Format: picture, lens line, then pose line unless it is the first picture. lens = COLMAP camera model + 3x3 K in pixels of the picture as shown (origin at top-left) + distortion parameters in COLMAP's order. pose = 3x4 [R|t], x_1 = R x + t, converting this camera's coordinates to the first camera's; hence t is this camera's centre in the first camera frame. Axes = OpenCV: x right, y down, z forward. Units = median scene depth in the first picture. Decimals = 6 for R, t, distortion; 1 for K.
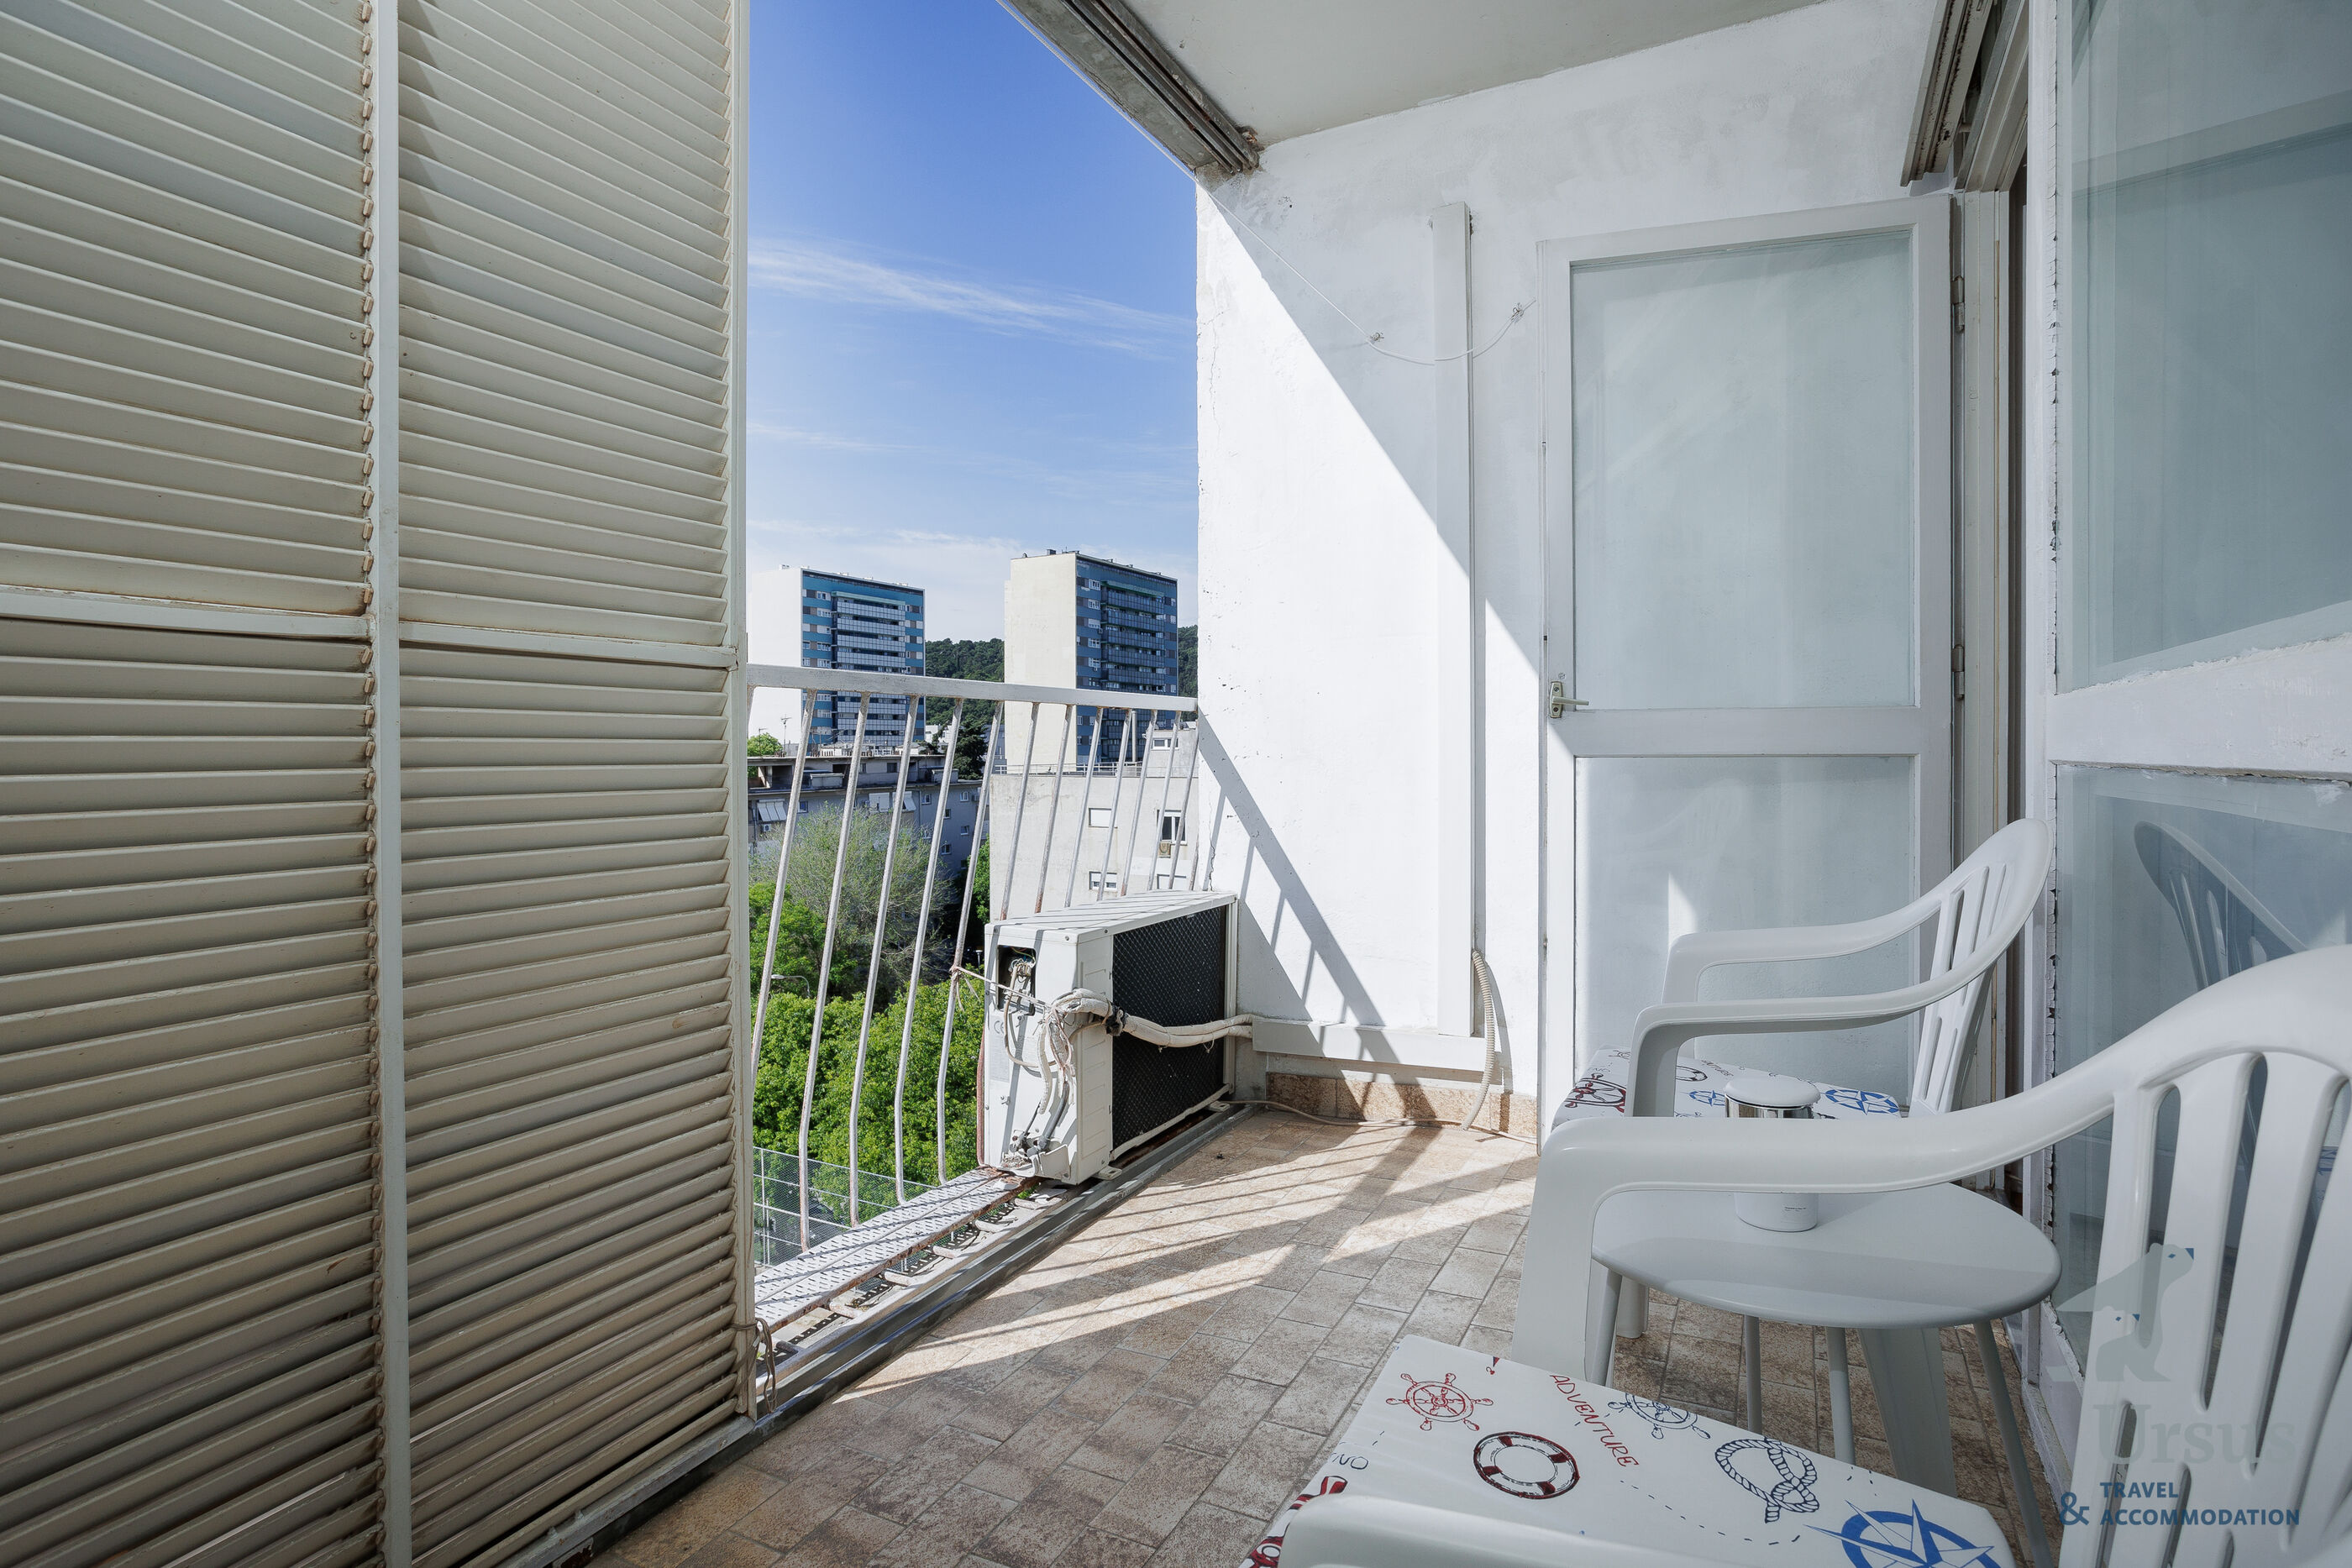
lens RADIAL K [[1153.9, 0, 1170.9], [0, 1153.9, 745.8], [0, 0, 1]] dist [-0.054690, 0.030371]
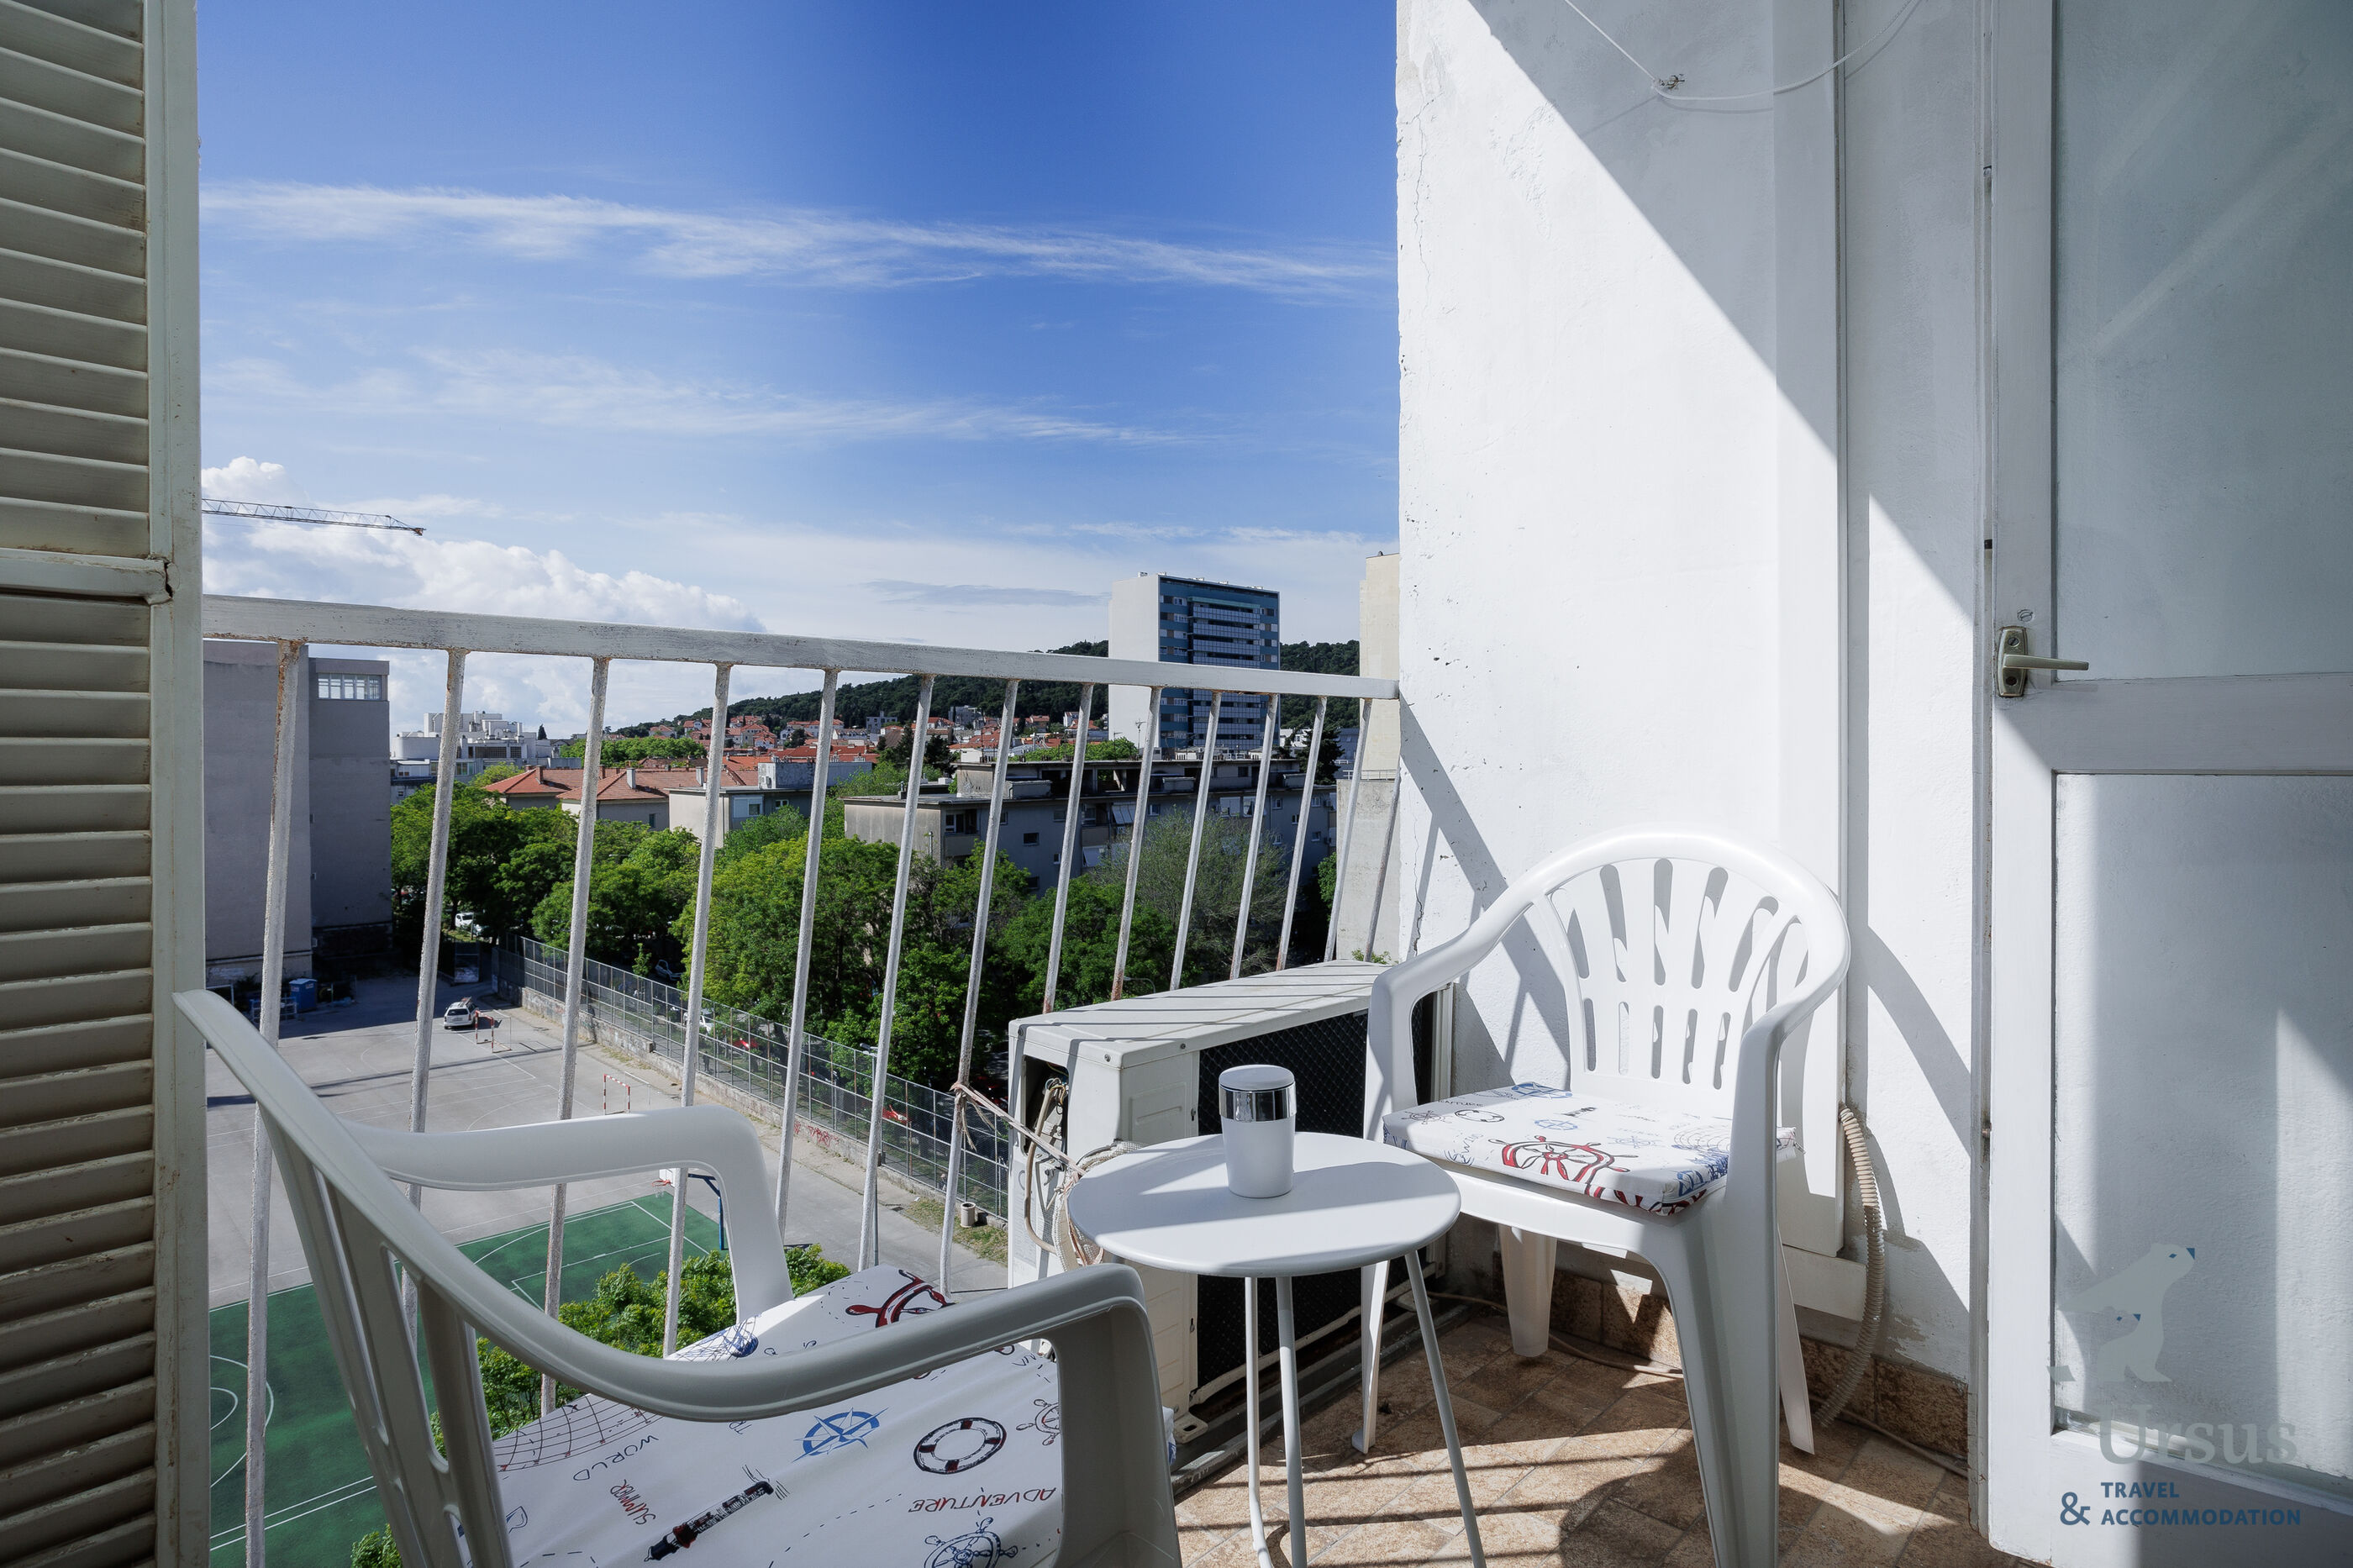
lens RADIAL K [[1183.0, 0, 1178.4], [0, 1183.0, 753.9], [0, 0, 1]] dist [-0.068926, 0.054399]
pose [[0.956246, 0.002452, -0.292554, 0.126780], [-0.001470, 0.999993, 0.003574, -0.000215], [0.292560, -0.002988, 0.956242, 0.383625]]
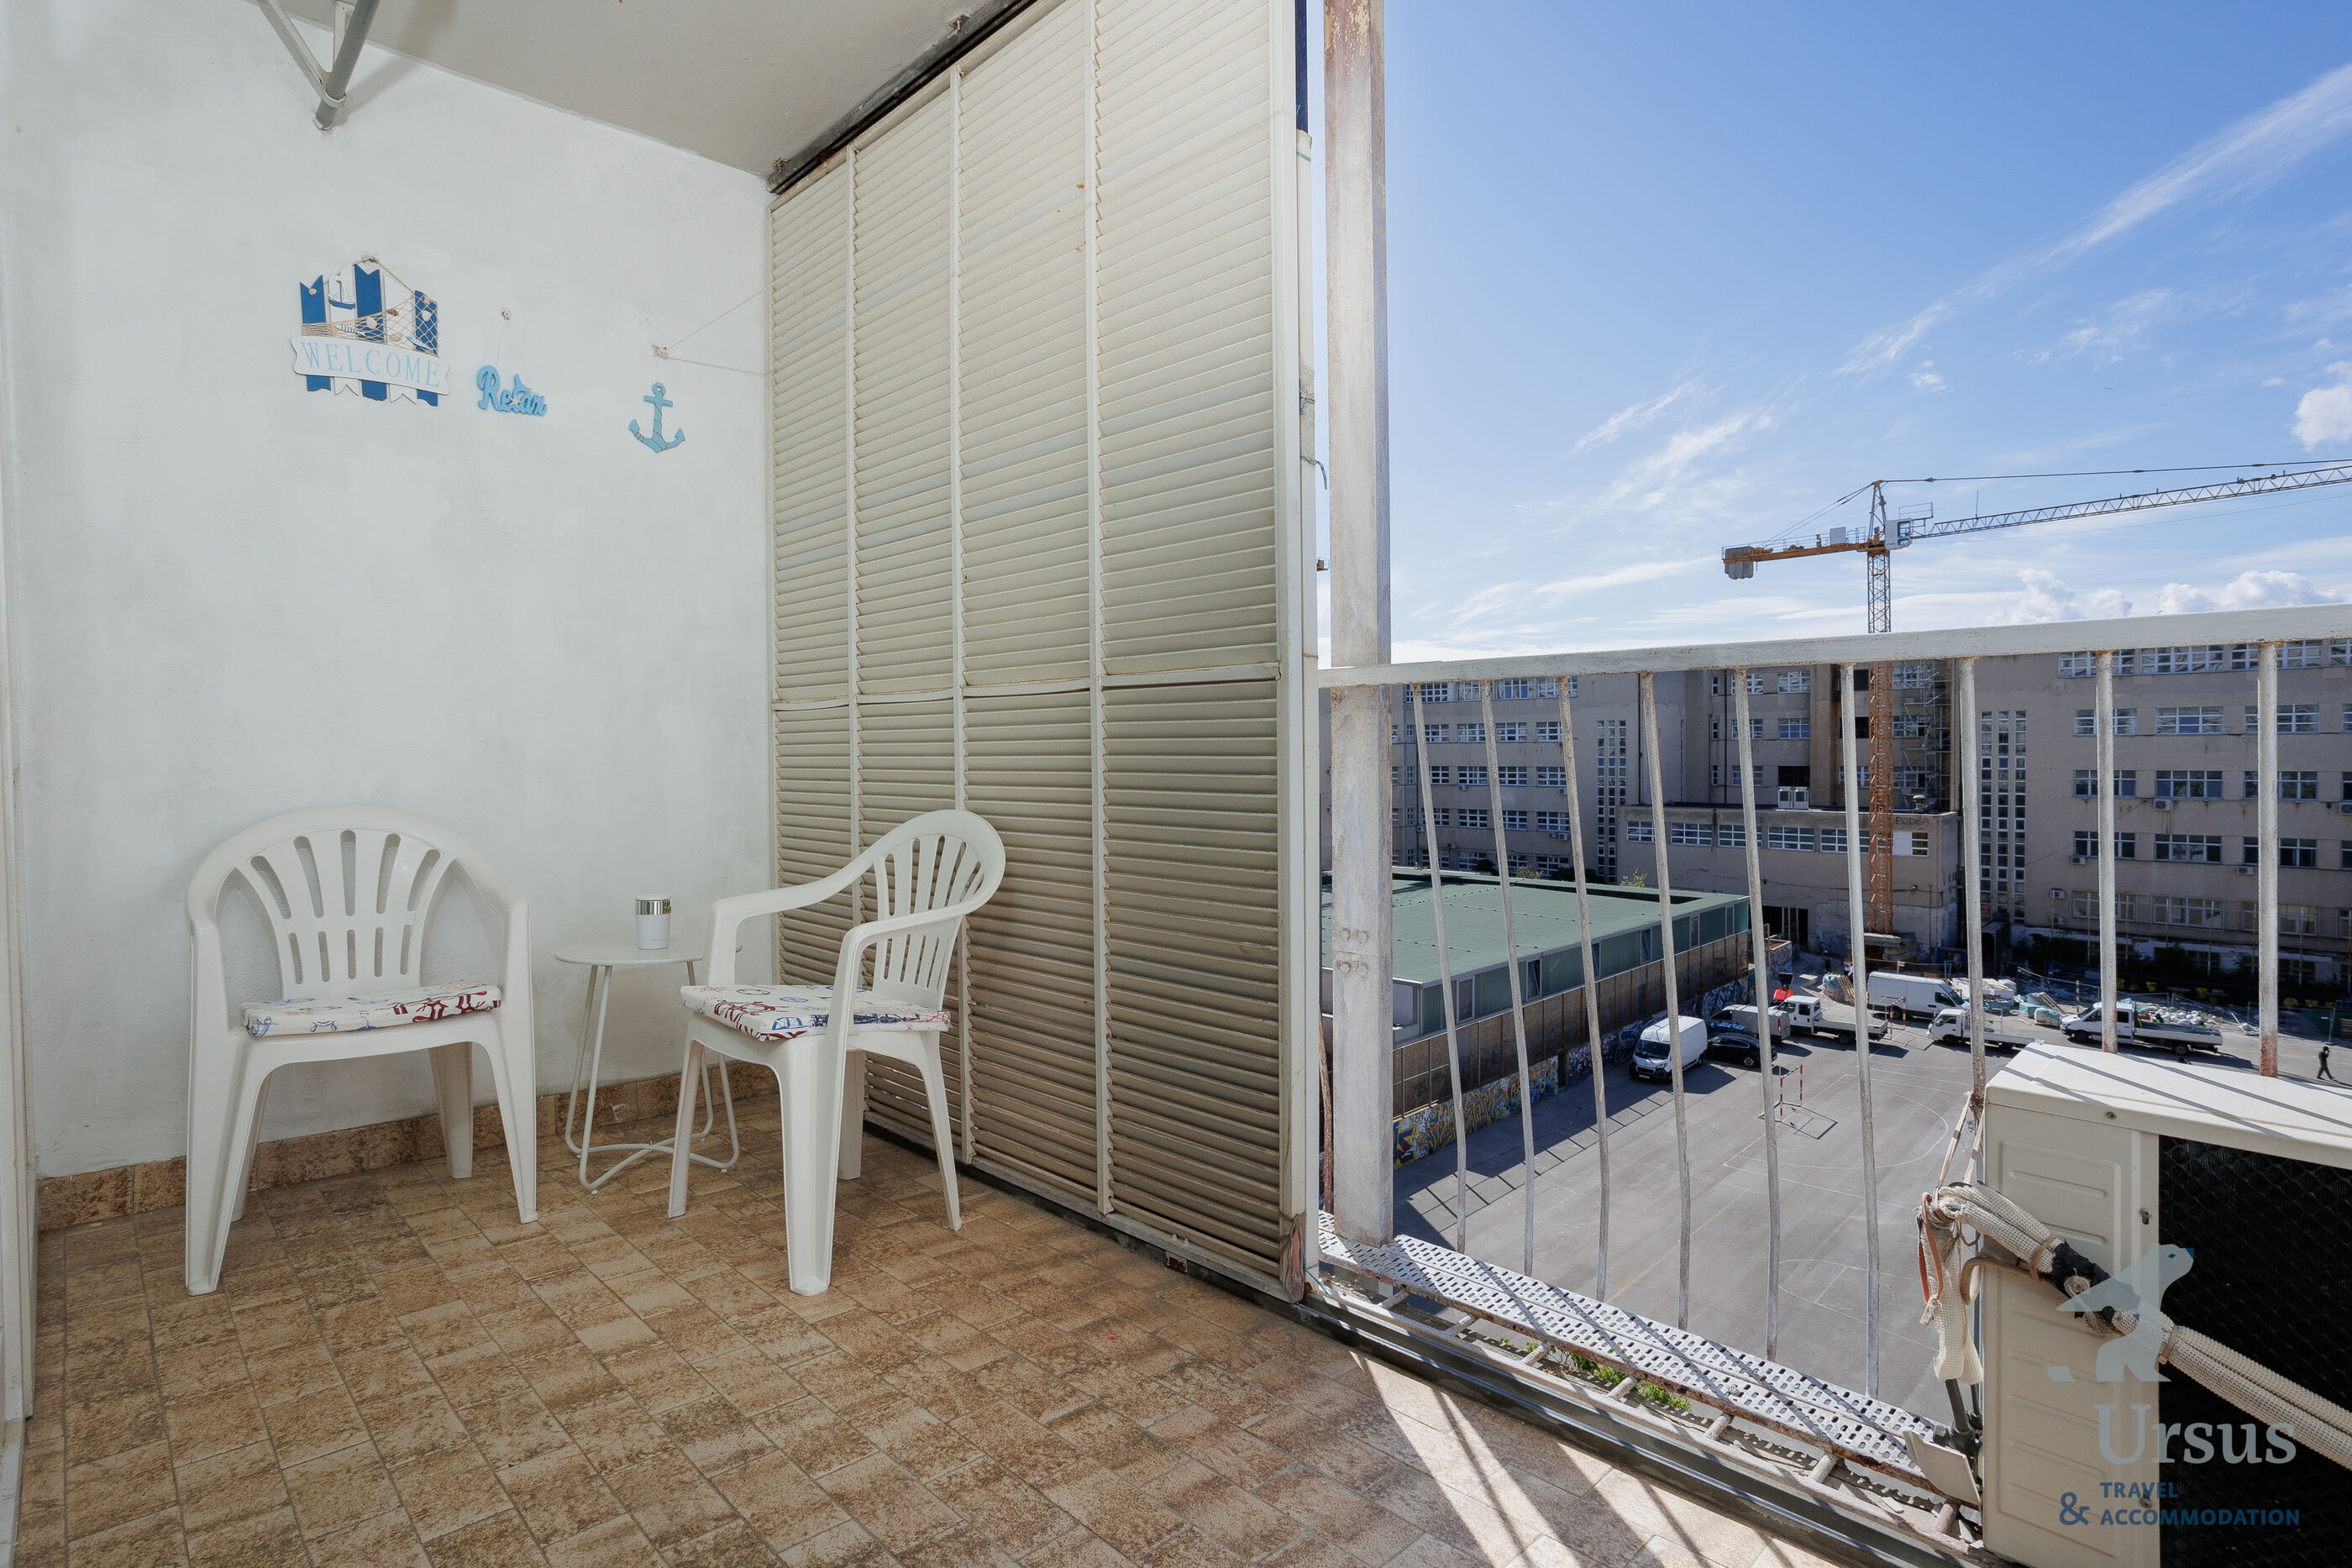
lens RADIAL K [[1170.4, 0, 1175.9], [0, 1170.4, 760.6], [0, 0, 1]] dist [-0.055183, 0.036839]
pose [[-0.304671, 0.012987, -0.952369, 0.519294], [0.010720, 0.999890, 0.010206, 0.003139], [0.952397, -0.007100, -0.304776, 0.774855]]
